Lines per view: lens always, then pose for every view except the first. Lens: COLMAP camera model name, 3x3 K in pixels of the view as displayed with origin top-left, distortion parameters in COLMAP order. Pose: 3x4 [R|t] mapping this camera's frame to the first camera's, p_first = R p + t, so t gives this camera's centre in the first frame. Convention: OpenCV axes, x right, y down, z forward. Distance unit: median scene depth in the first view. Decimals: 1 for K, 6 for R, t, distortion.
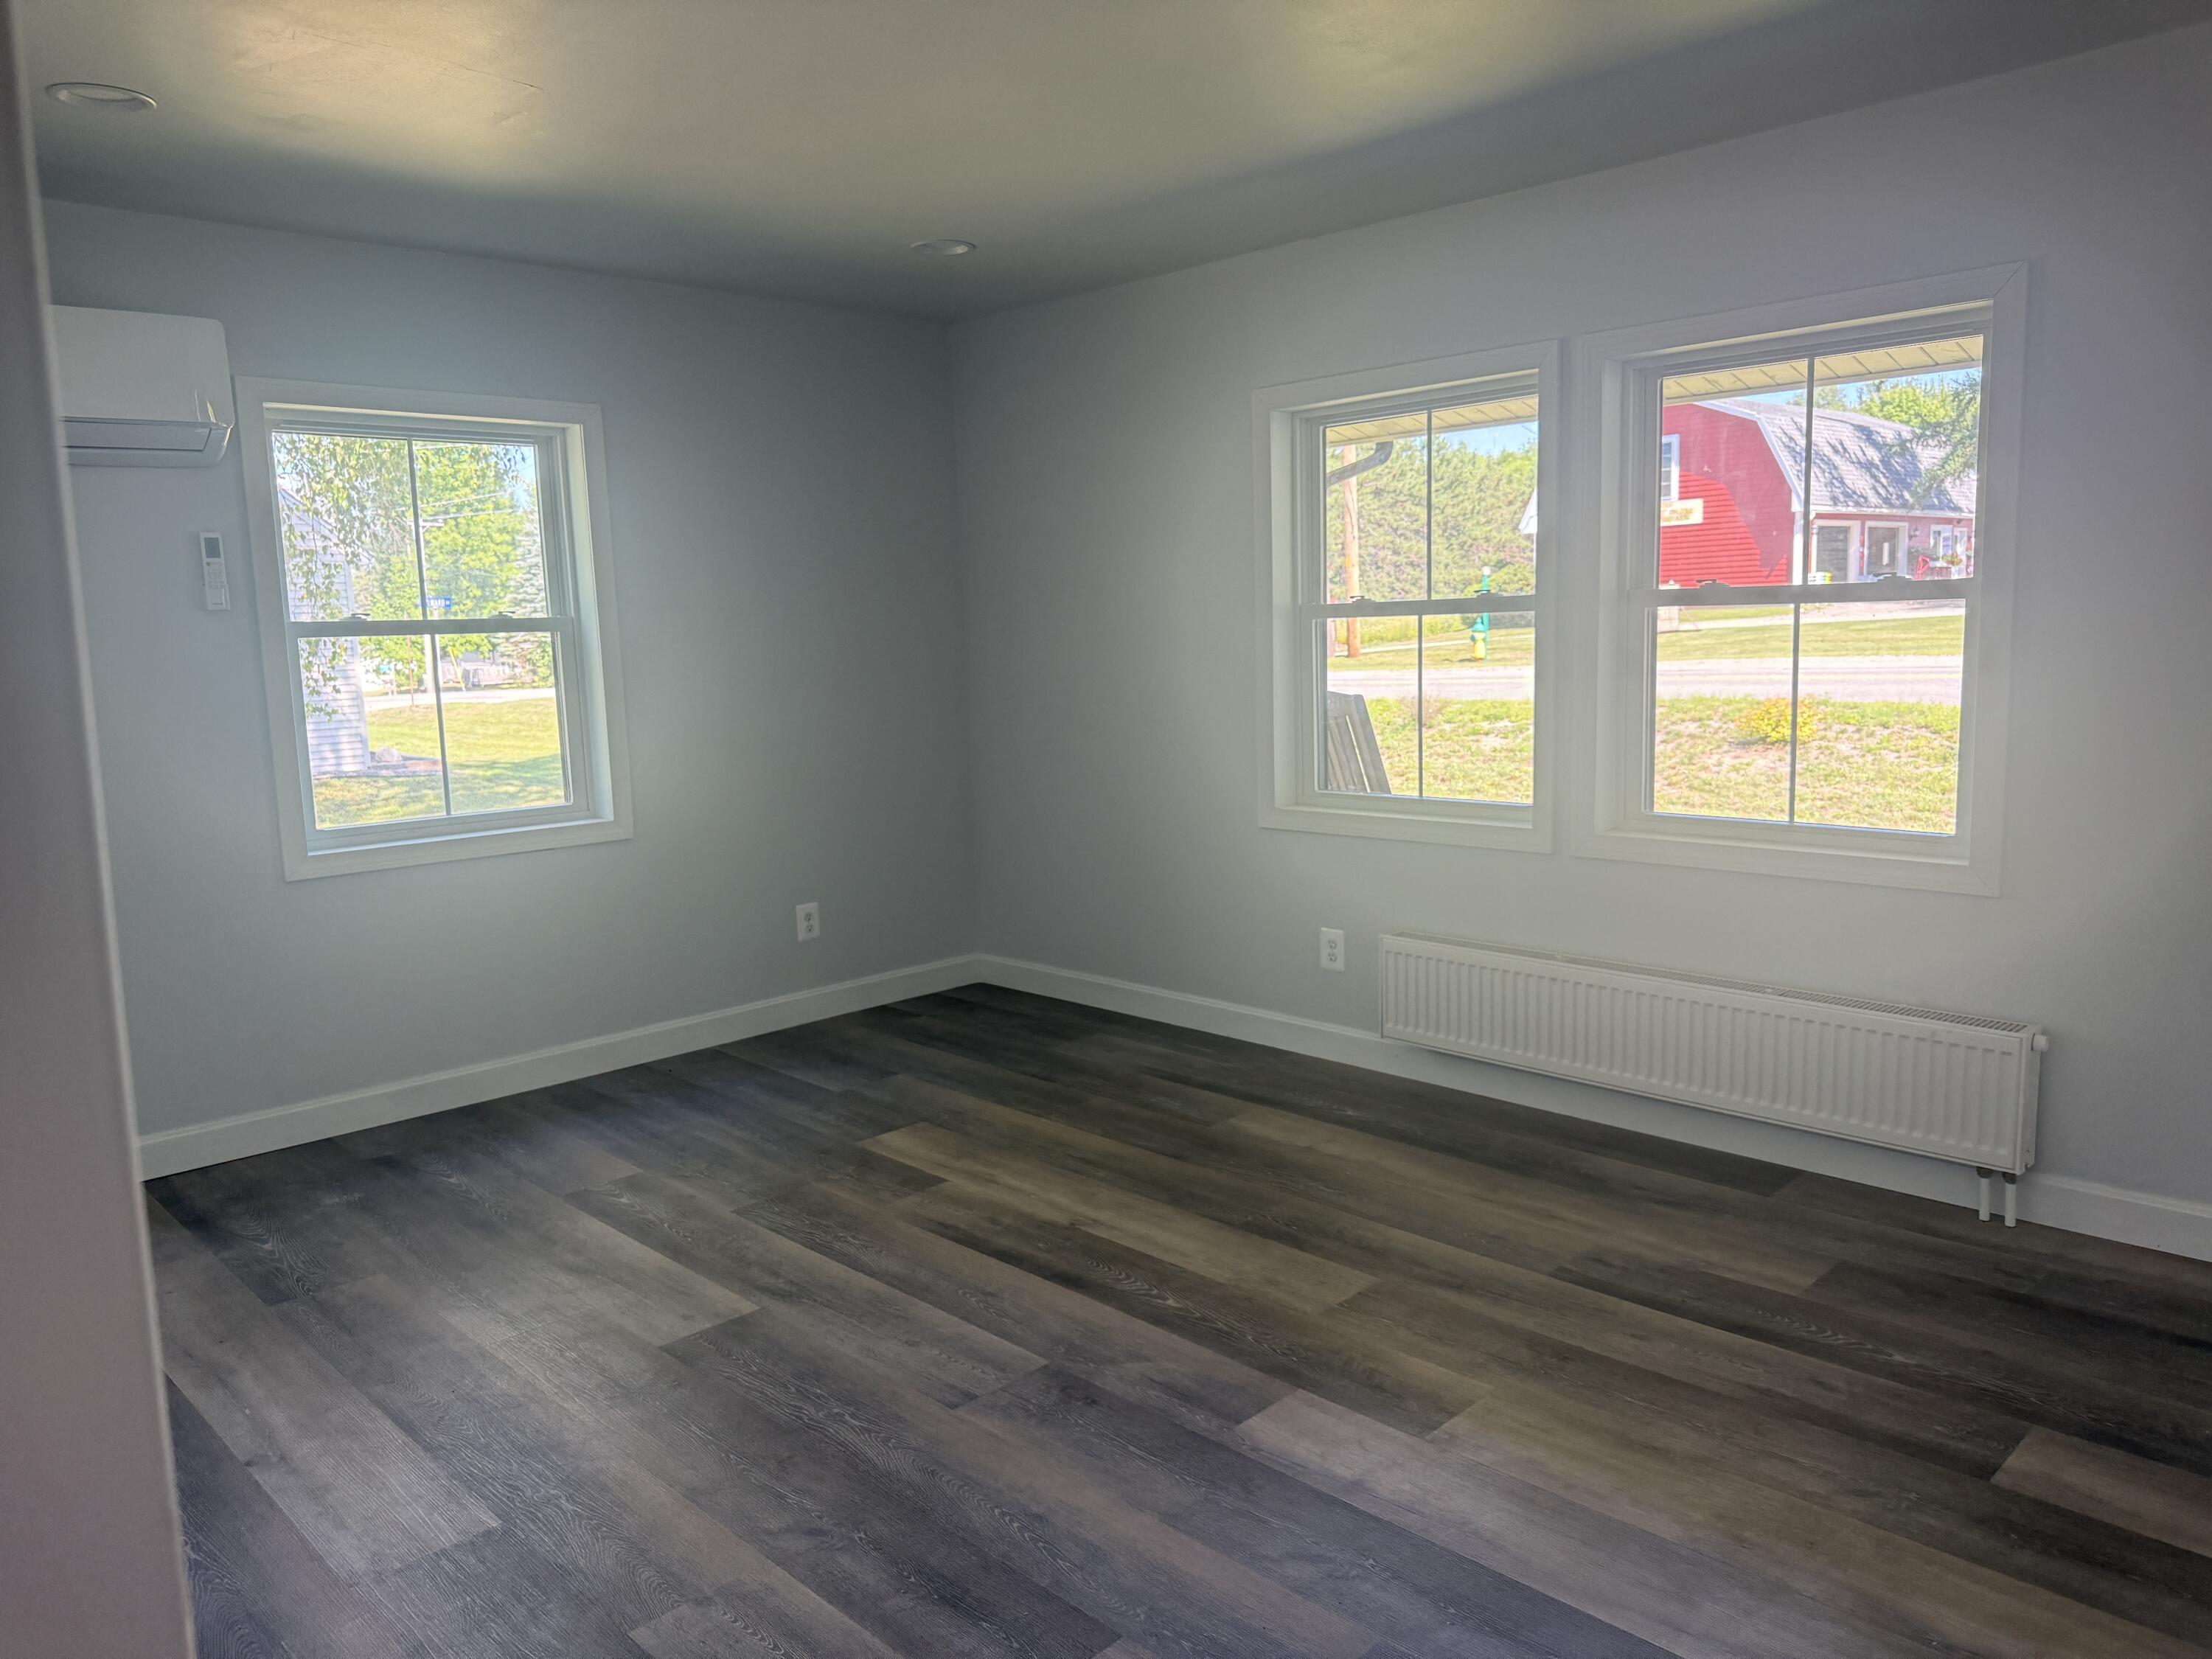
lens RADIAL K [[1561.7, 0, 1103.1], [0, 1561.7, 837.5], [0, 0, 1]] dist [0.055241, -0.063984]
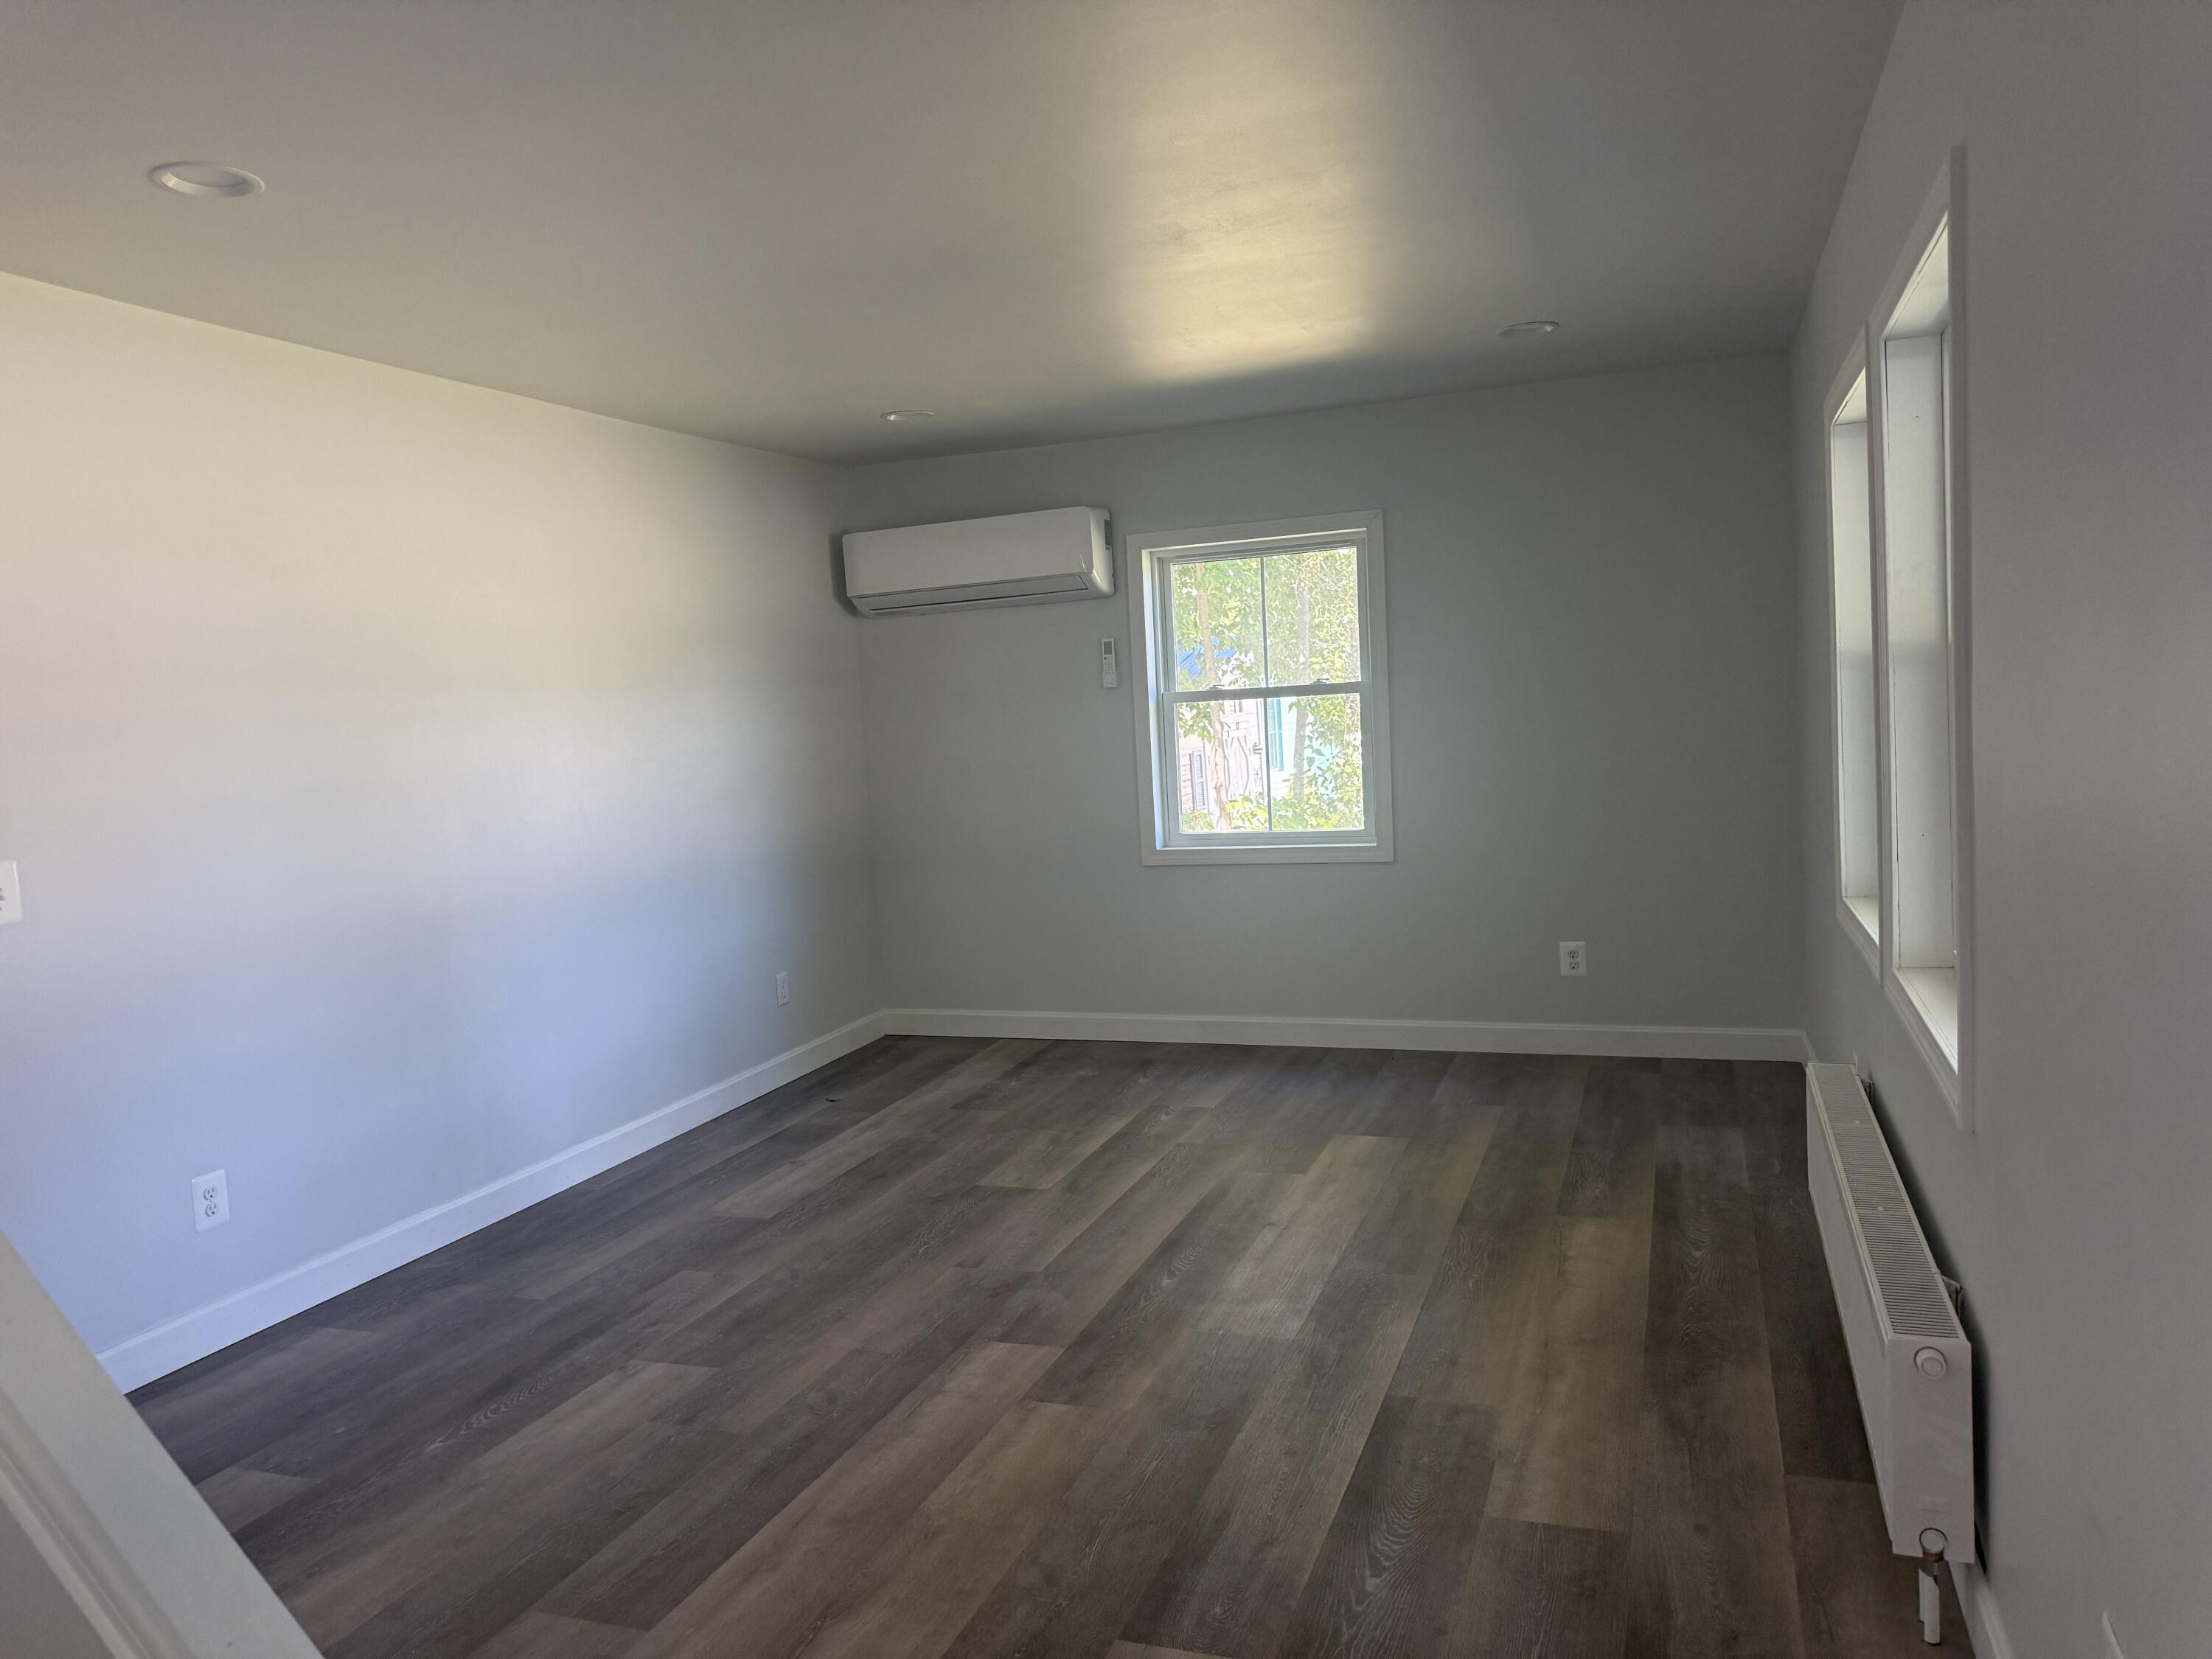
lens RADIAL K [[1561.7, 0, 1111.3], [0, 1561.7, 816.2], [0, 0, 1]] dist [0.055241, -0.063984]
pose [[0.427779, 0.065504, -0.901507, 0.976591], [-0.085096, 0.995859, 0.031980, -0.077610], [0.899869, 0.063034, 0.431582, 0.400180]]
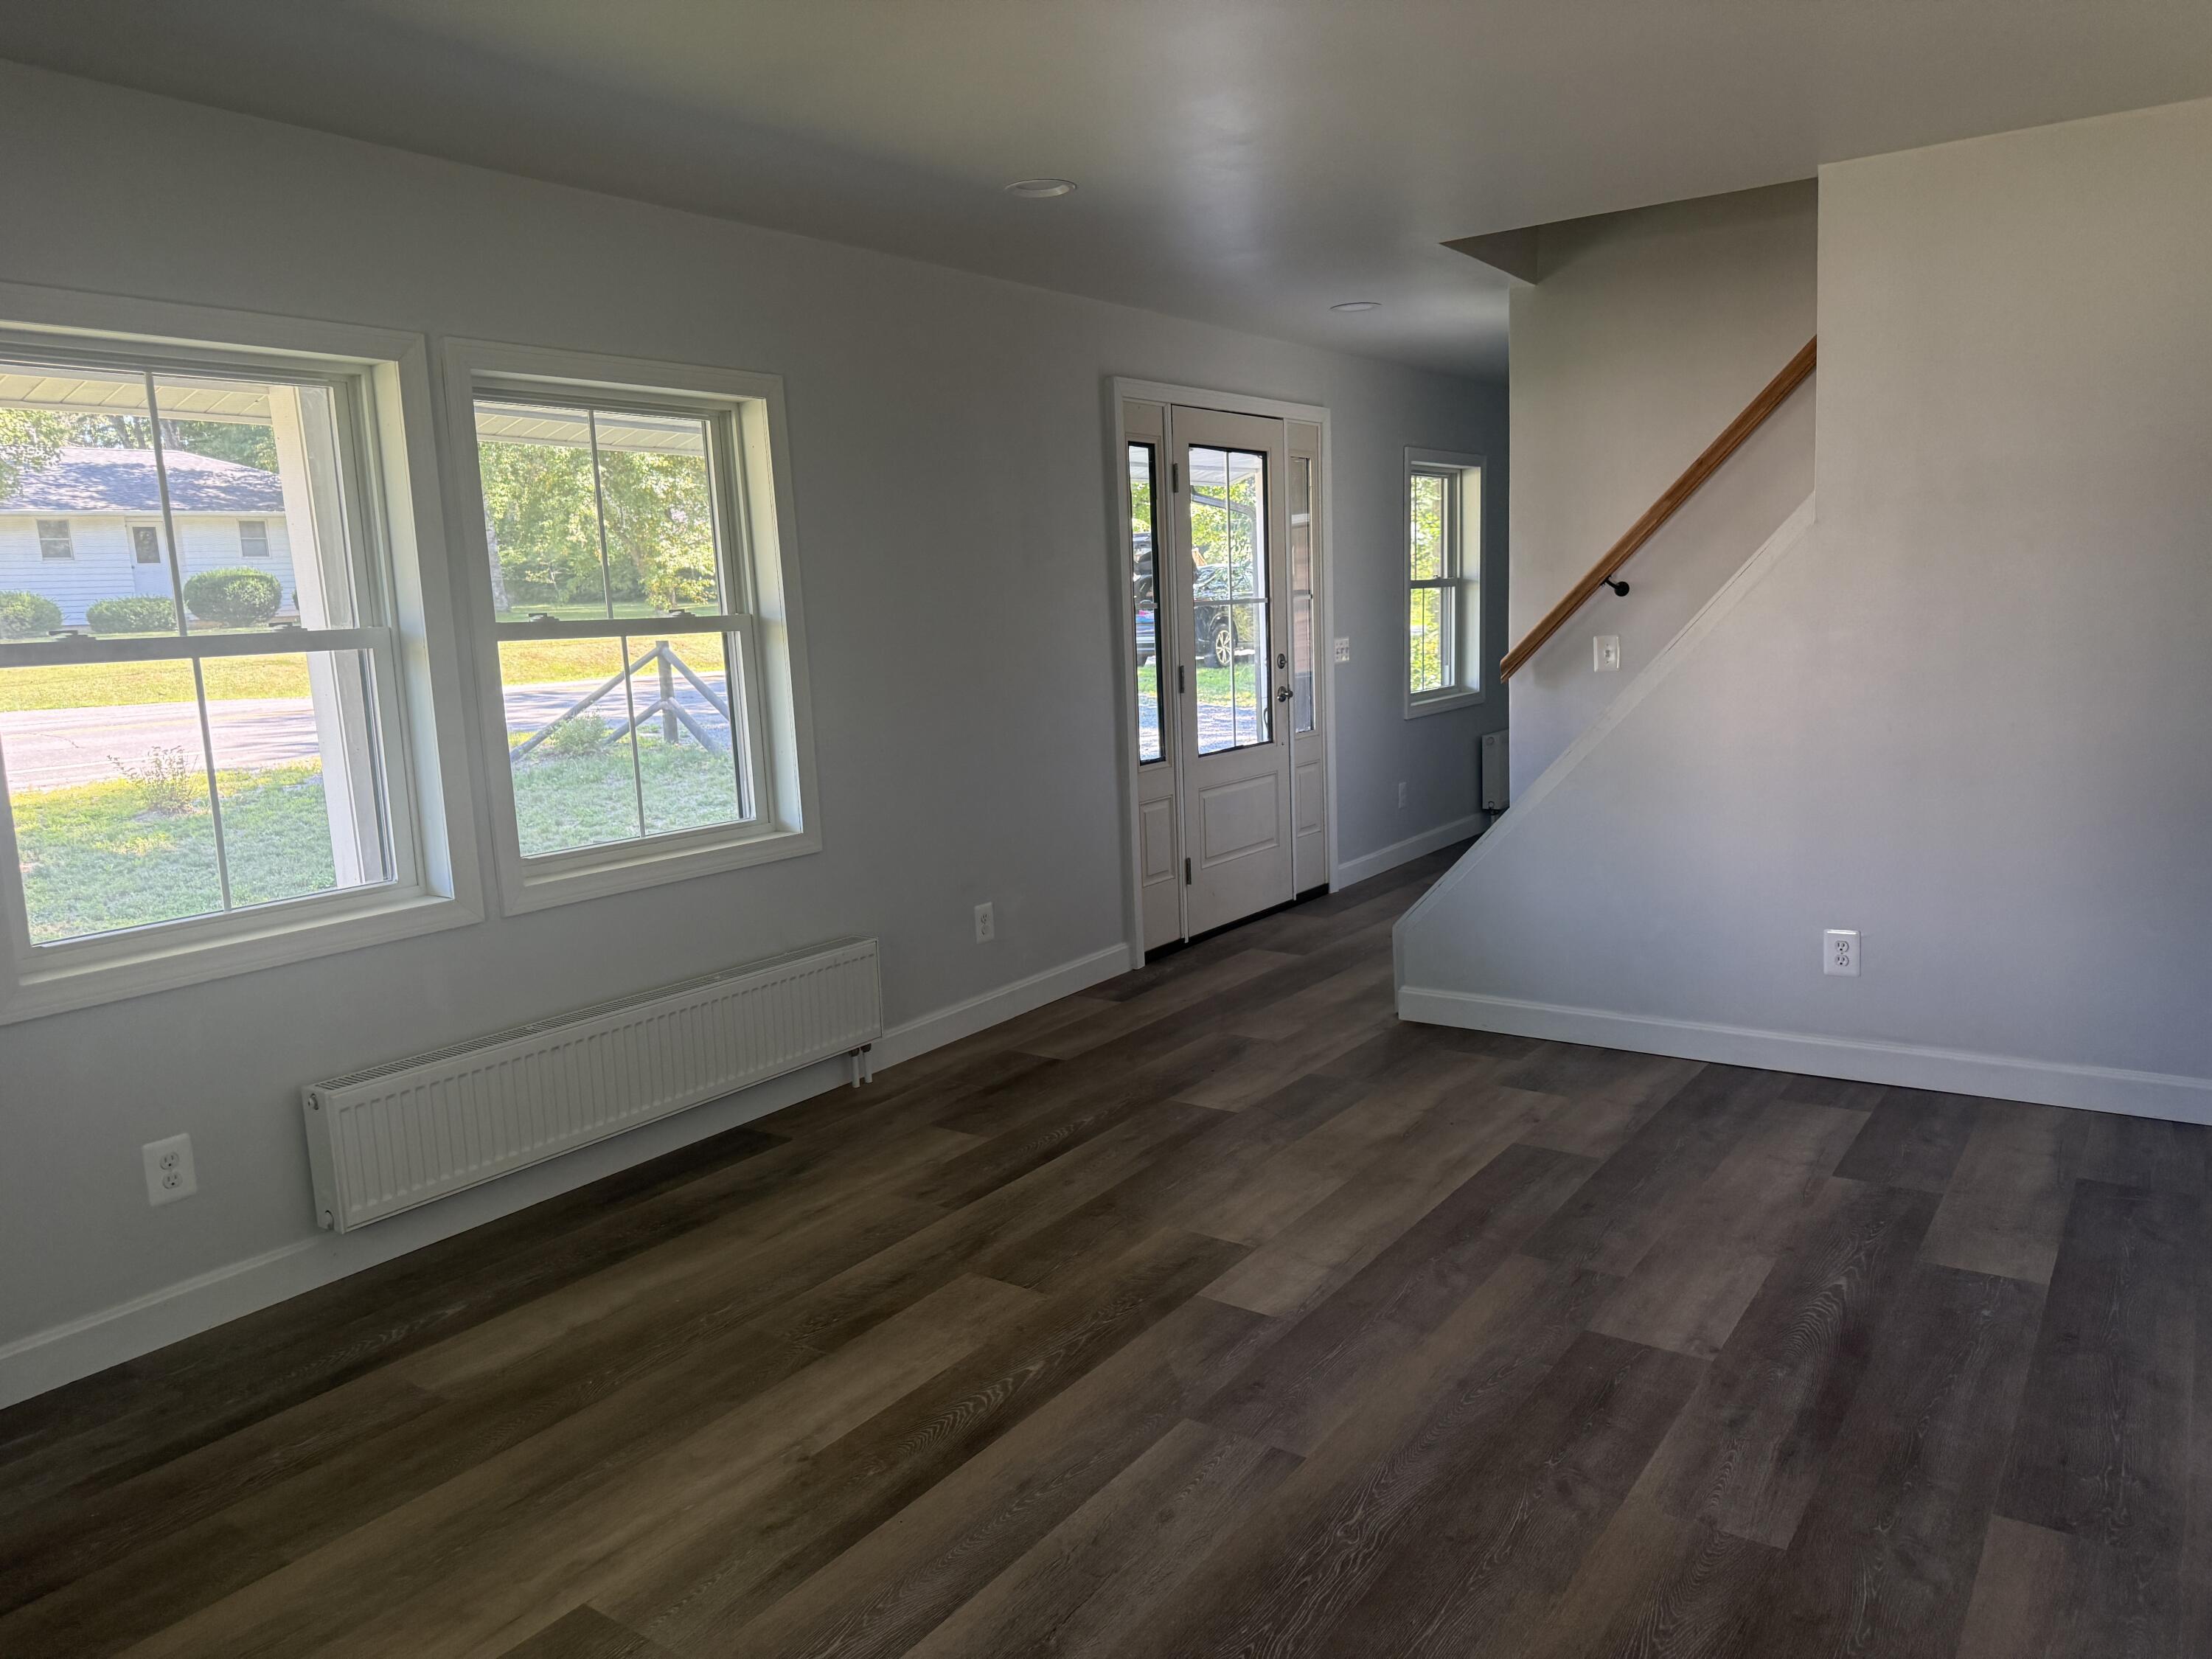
lens RADIAL K [[1561.7, 0, 1110.0], [0, 1561.7, 830.9], [0, 0, 1]] dist [0.055241, -0.063984]
pose [[-0.178985, -0.106362, 0.978086, -0.753554], [0.190581, 0.971561, 0.140528, -0.113817], [-0.965217, 0.211557, -0.153625, 0.949820]]
